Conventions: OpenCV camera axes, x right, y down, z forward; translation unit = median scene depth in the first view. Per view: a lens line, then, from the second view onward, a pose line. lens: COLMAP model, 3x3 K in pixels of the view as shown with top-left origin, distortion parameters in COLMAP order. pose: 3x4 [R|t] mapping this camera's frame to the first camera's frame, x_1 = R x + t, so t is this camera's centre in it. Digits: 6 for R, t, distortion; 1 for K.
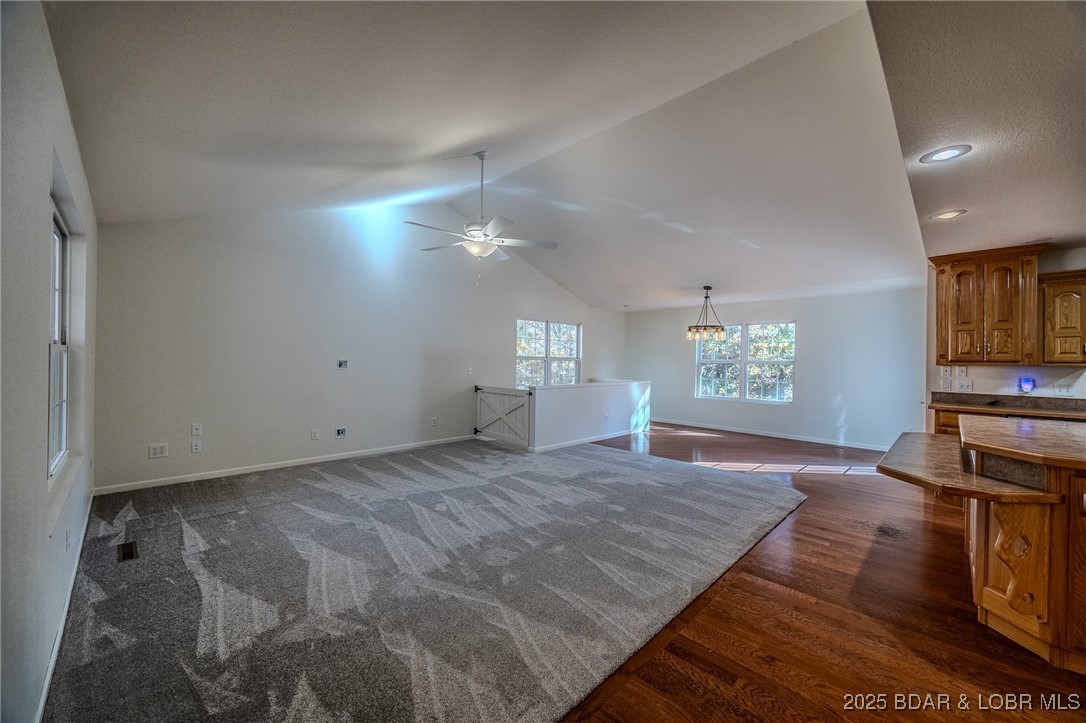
lens RADIAL K [[416.1, 0, 544.5], [0, 416.1, 362.1], [0, 0, 1]] dist [-0.002067, -0.000090]
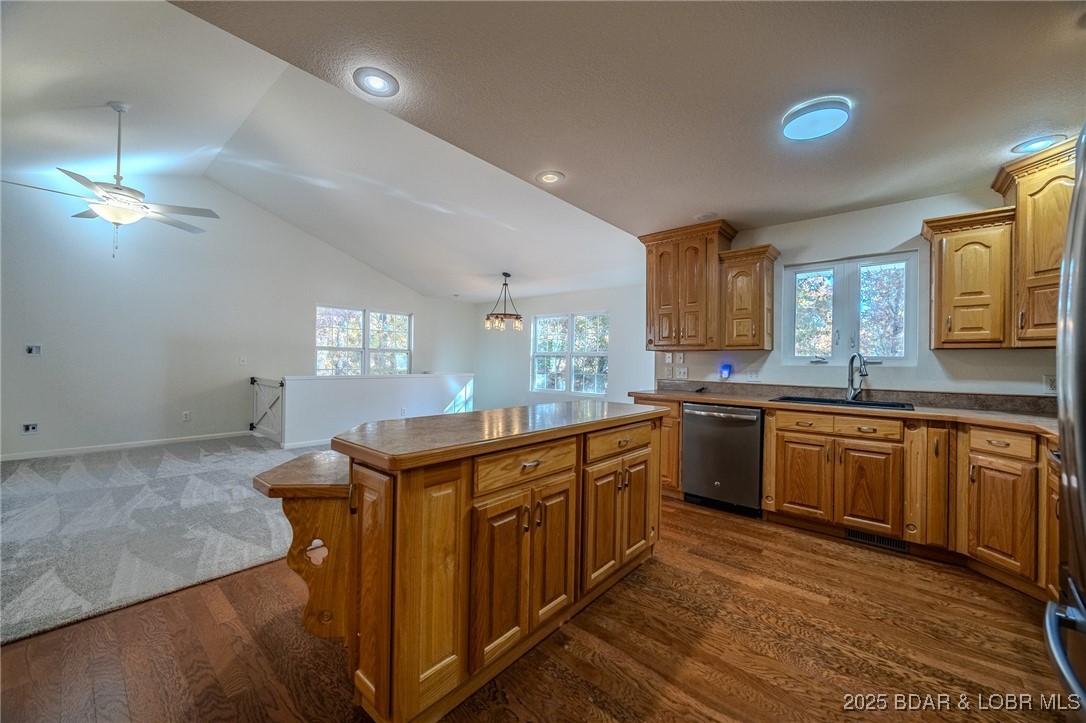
lens RADIAL K [[413.0, 0, 544.8], [0, 413.0, 361.1], [0, 0, 1]] dist [-0.001798, -0.000231]
pose [[0.997381, 0.001344, 0.072320, 0.676034], [-0.001286, 0.999999, -0.000843, 0.034332], [-0.072321, 0.000748, 0.997381, 0.078687]]
